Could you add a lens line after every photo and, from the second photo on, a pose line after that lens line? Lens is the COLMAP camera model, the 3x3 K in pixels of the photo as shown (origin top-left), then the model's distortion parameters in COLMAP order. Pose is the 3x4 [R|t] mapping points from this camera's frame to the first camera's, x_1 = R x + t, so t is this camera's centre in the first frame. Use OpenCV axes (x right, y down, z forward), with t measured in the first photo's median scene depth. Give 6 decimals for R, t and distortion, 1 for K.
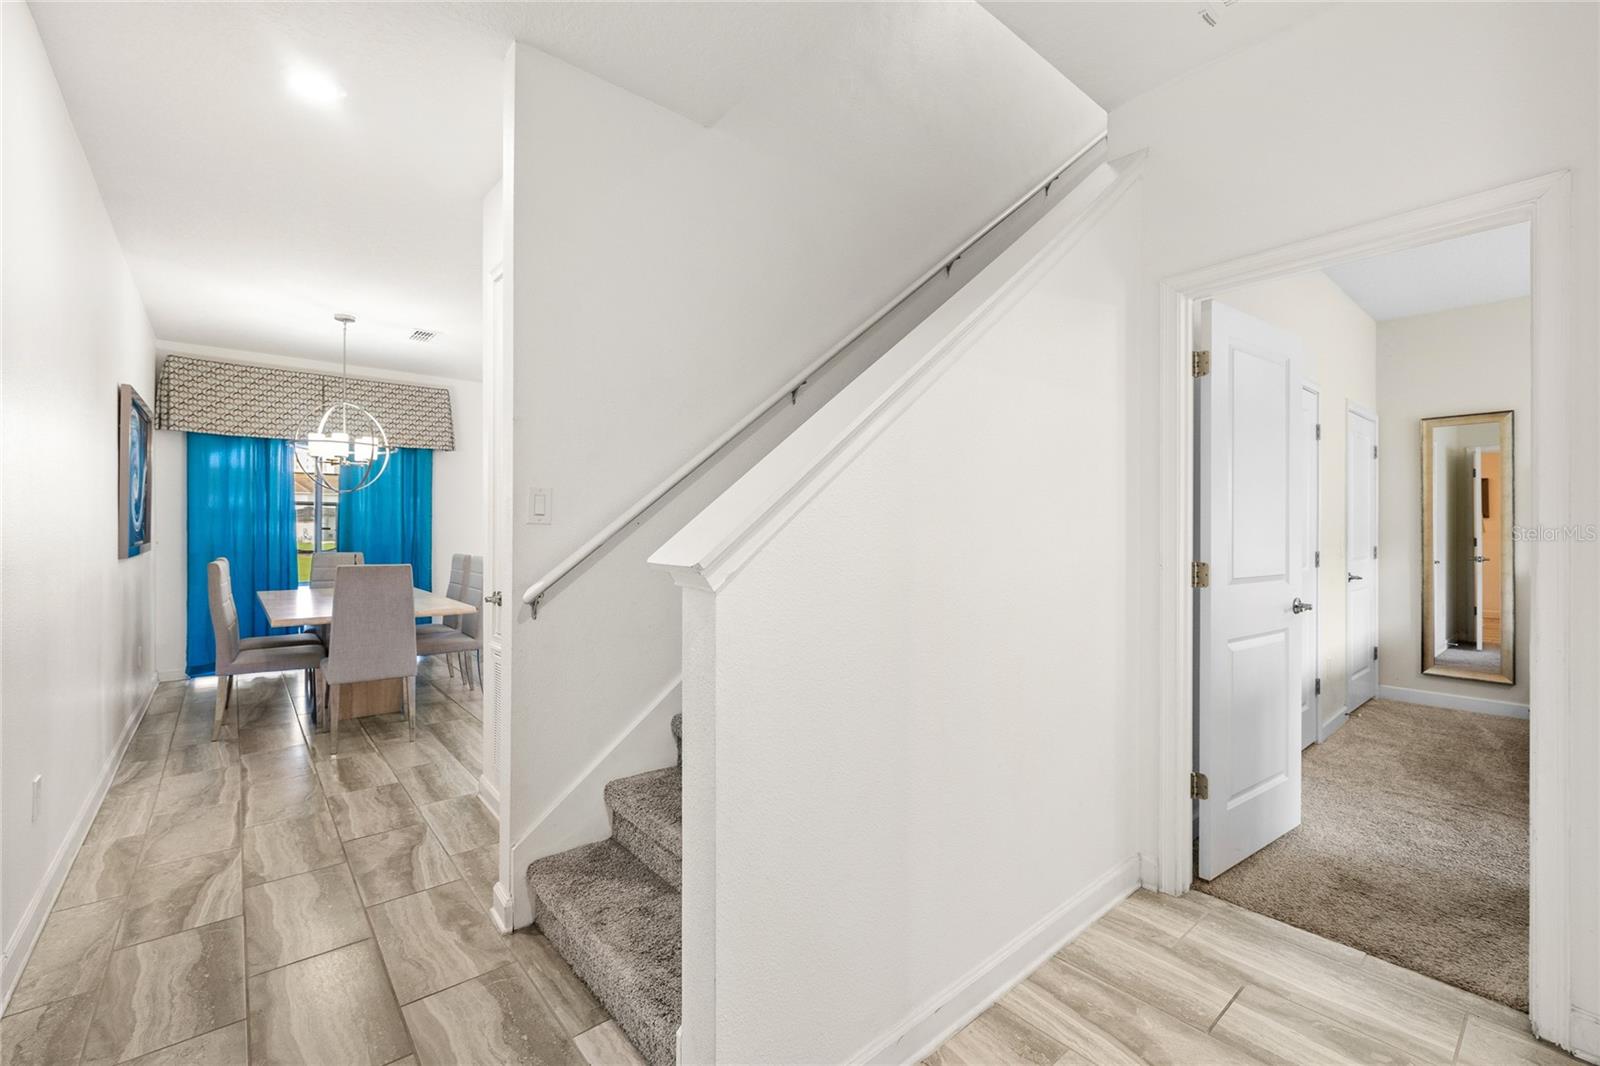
lens RADIAL K [[674.0, 0, 798.0], [0, 674.0, 527.0], [0, 0, 1]] dist [0.003503, 0.000212]
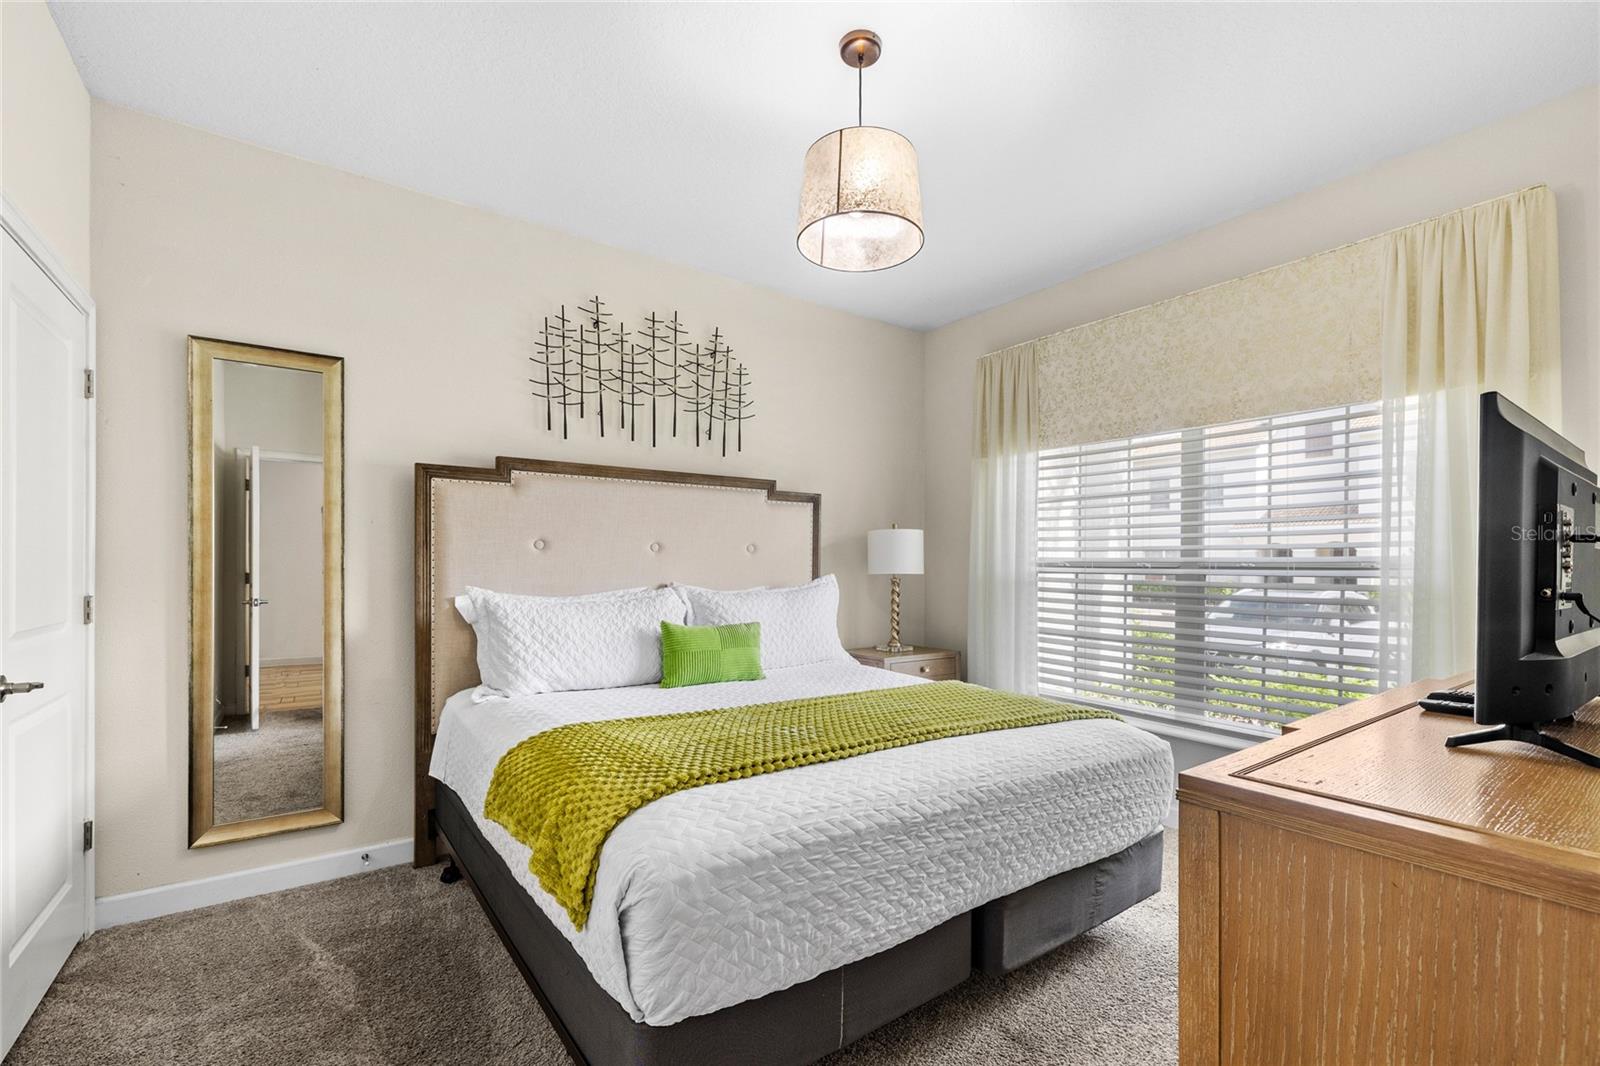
lens RADIAL K [[684.2, 0, 801.7], [0, 684.2, 570.6], [0, 0, 1]] dist [0.000288, -0.000180]
pose [[0.076786, -0.005534, 0.997032, 0.443312], [-0.009242, 0.999938, 0.006262, 0.004892], [-0.997005, -0.009696, 0.076730, 0.499398]]
